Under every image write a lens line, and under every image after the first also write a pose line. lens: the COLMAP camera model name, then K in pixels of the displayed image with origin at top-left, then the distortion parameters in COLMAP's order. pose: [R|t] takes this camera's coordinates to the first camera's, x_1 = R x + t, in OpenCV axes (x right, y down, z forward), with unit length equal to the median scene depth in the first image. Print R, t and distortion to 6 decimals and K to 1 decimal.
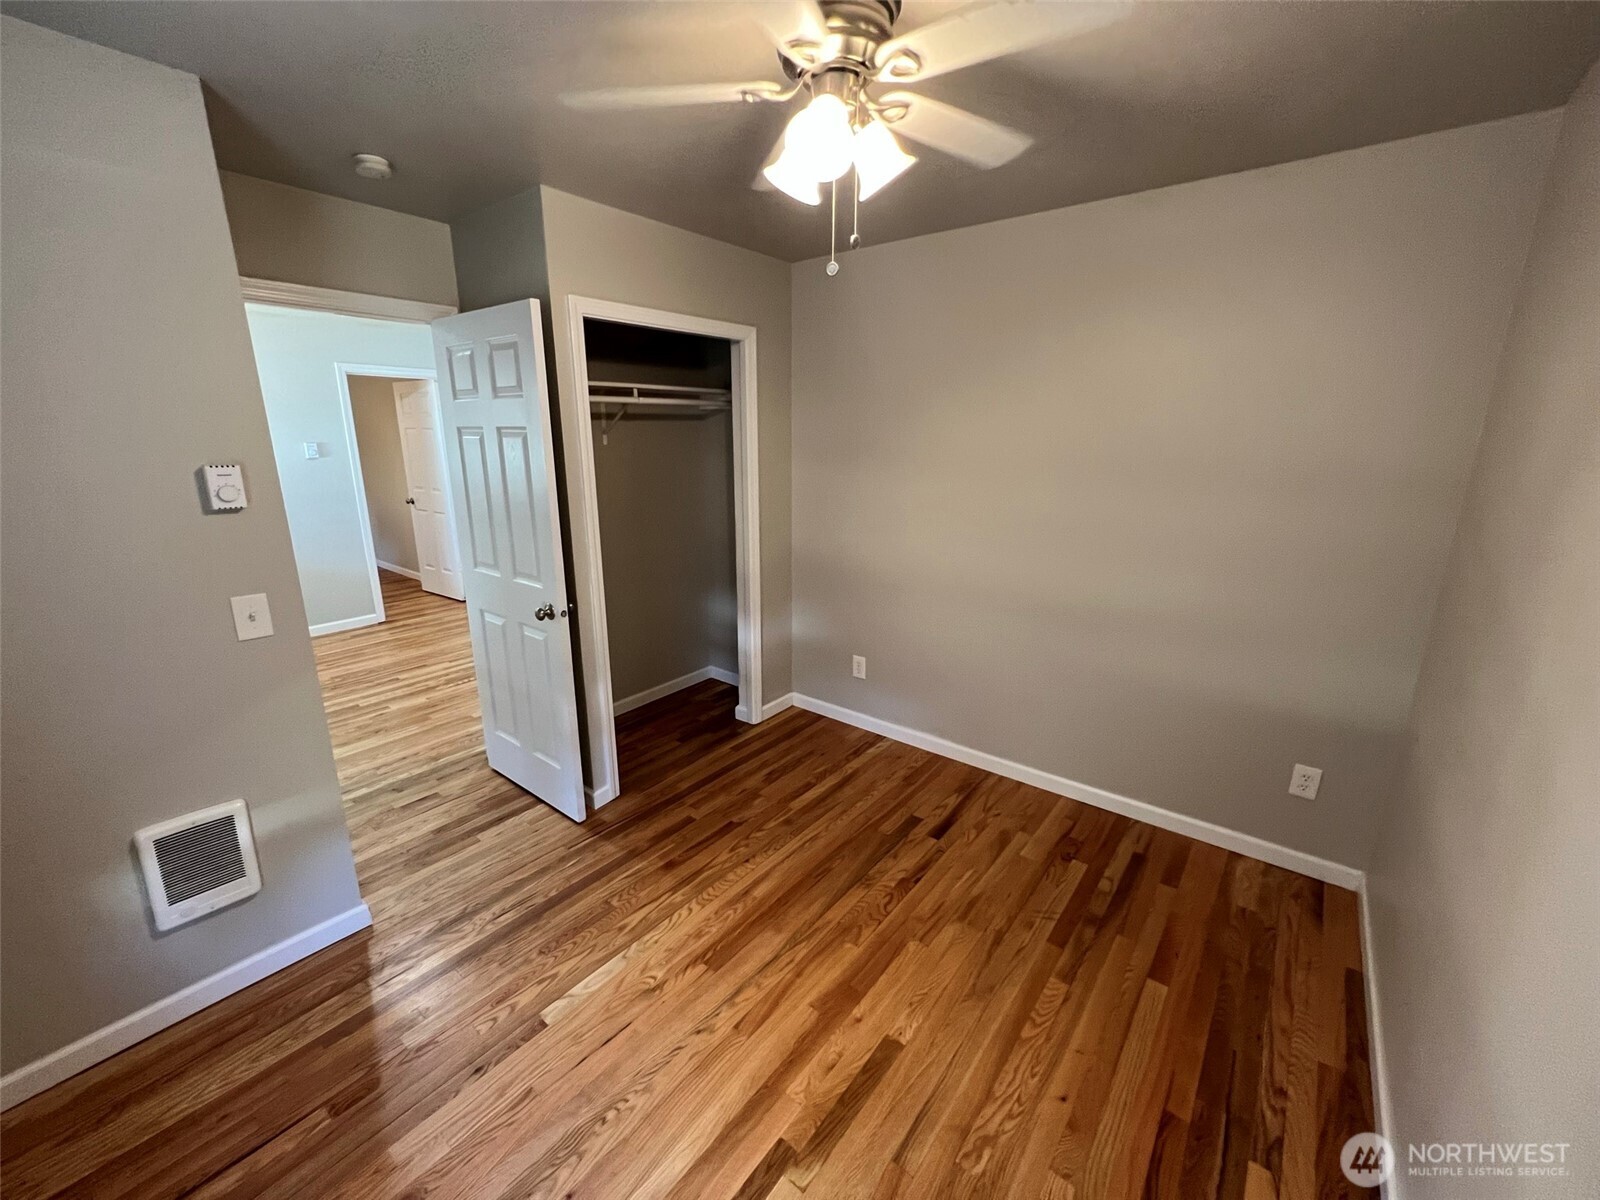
lens RADIAL K [[646.3, 0, 795.5], [0, 646.3, 593.4], [0, 0, 1]] dist [0.000520, 0.000187]
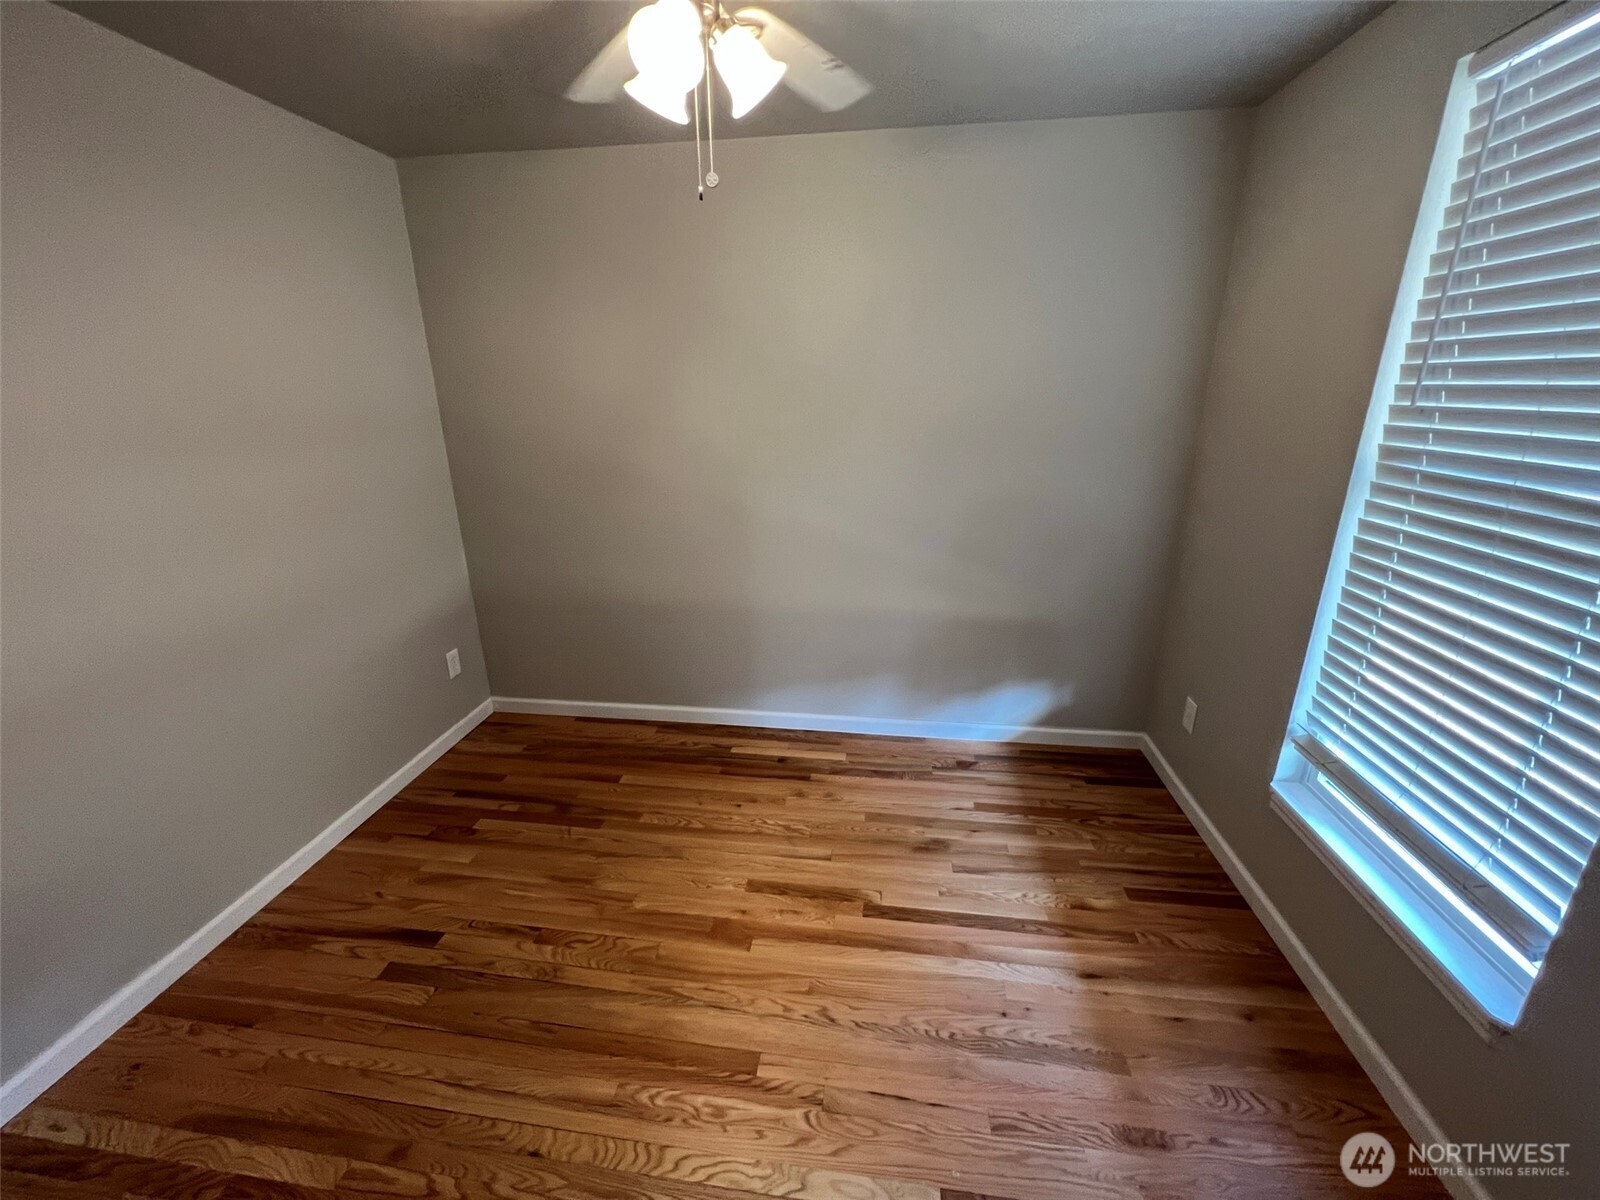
lens RADIAL K [[646.3, 0, 792.0], [0, 646.3, 598.8], [0, 0, 1]] dist [0.000520, 0.000187]
pose [[-0.517578, -0.263714, 0.813983, -0.605508], [0.220693, 0.877985, 0.424778, -0.231675], [-0.826685, 0.399496, -0.396226, 0.981323]]
